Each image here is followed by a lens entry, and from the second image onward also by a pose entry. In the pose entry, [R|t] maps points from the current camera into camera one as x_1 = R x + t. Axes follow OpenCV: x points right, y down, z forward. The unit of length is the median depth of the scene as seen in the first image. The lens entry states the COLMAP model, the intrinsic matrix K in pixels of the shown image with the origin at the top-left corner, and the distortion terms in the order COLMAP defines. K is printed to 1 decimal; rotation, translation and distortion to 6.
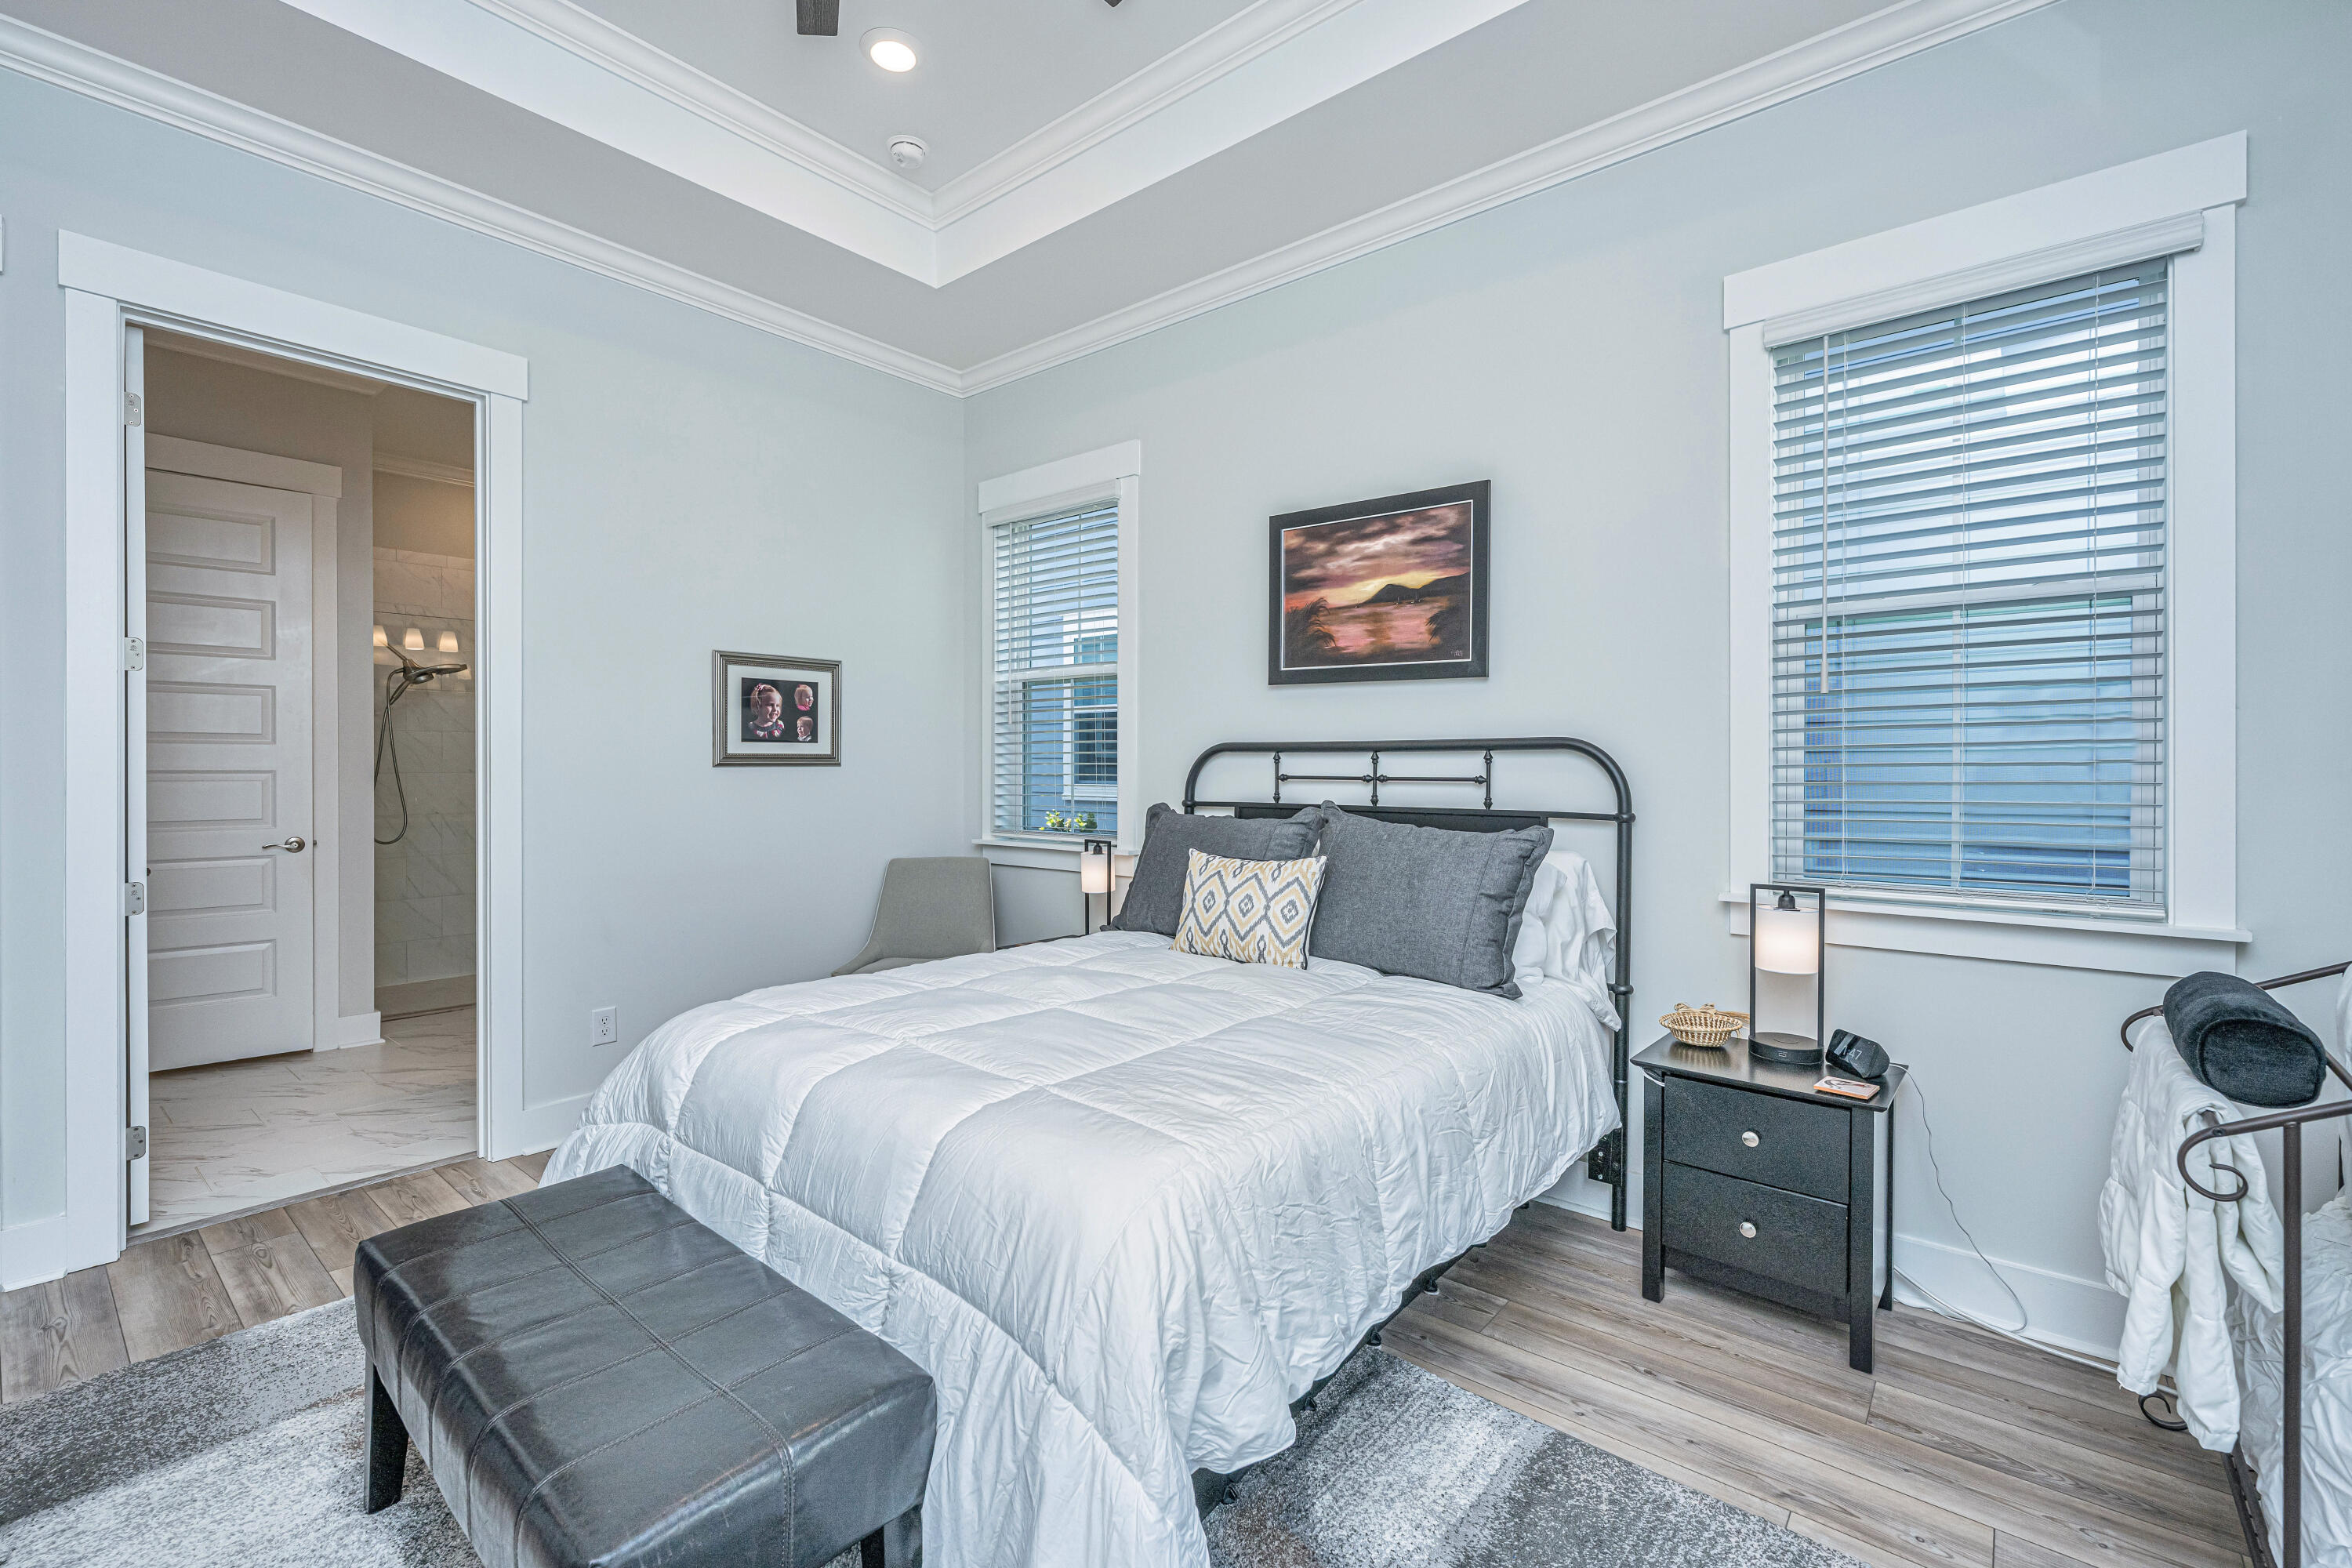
lens RADIAL K [[1016.9, 0, 1176.0], [0, 1016.9, 784.0], [0, 0, 1]] dist [-0.041748, -0.000051]
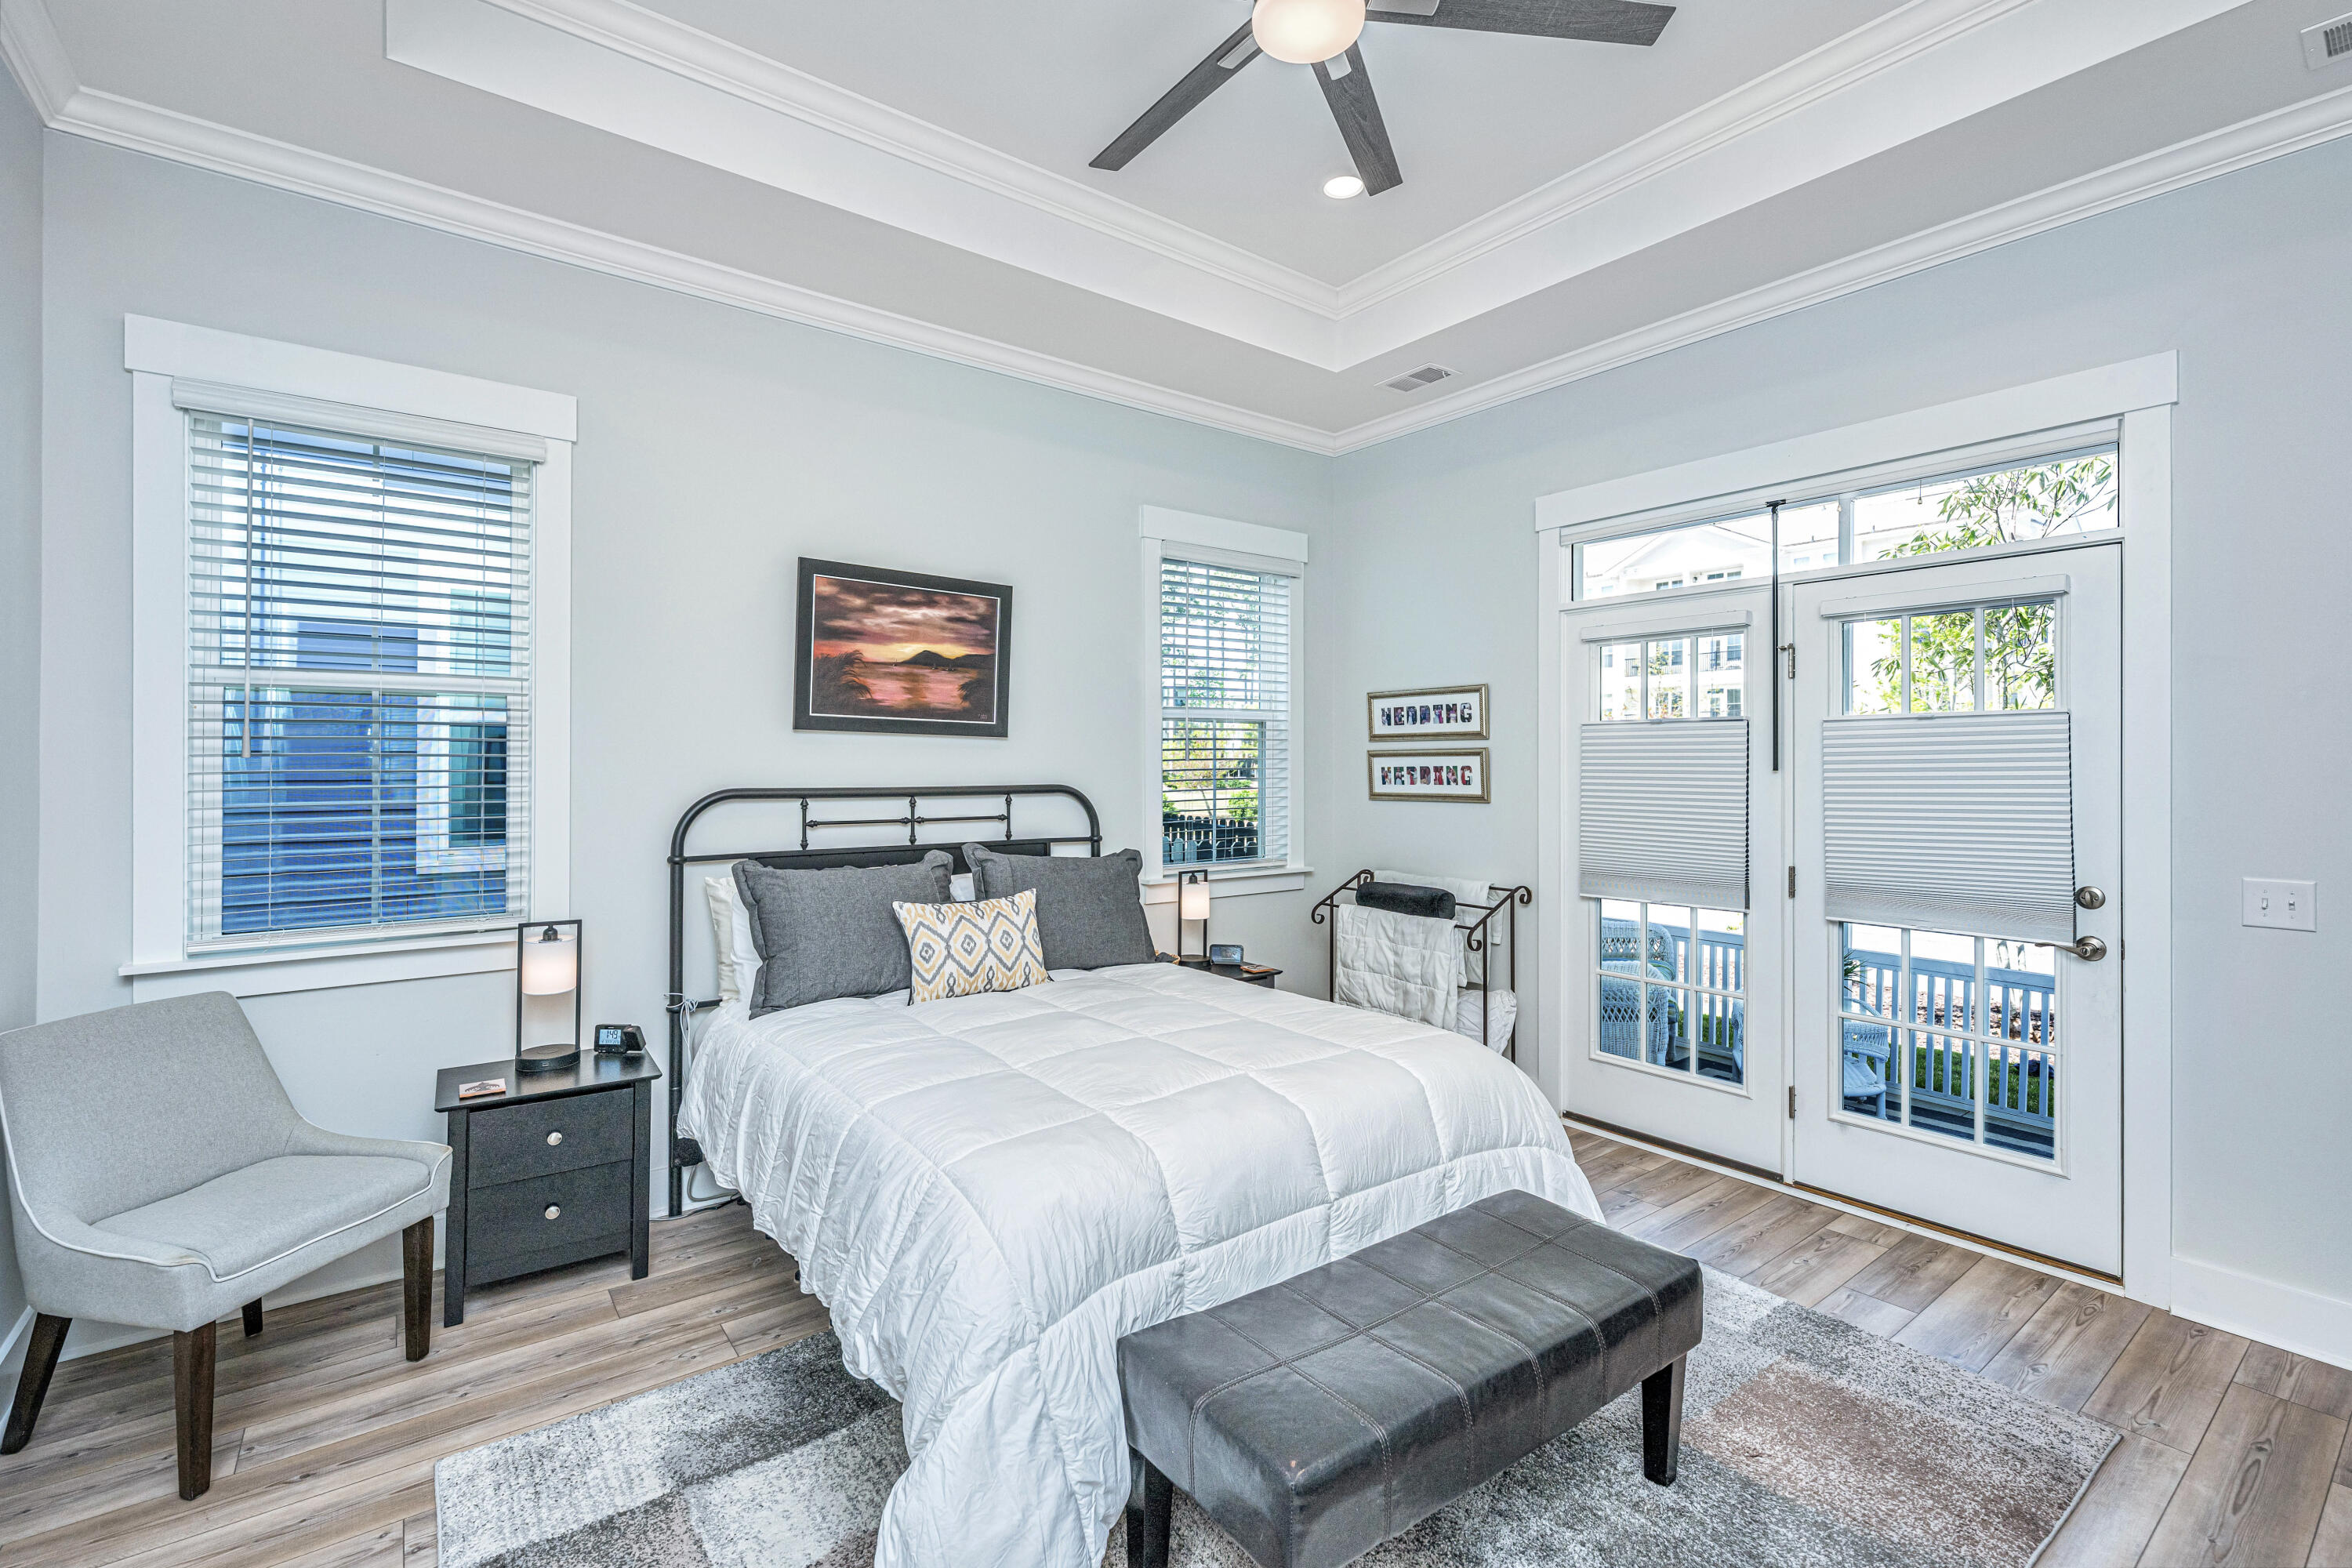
lens RADIAL K [[1031.9, 0, 1175.8], [0, 1031.9, 749.1], [0, 0, 1]] dist [-0.000427, -0.000172]
pose [[0.213368, 0.009695, 0.976924, -0.854090], [0.014913, 0.999802, -0.013179, -0.064347], [-0.976858, 0.017381, 0.213181, 0.466538]]
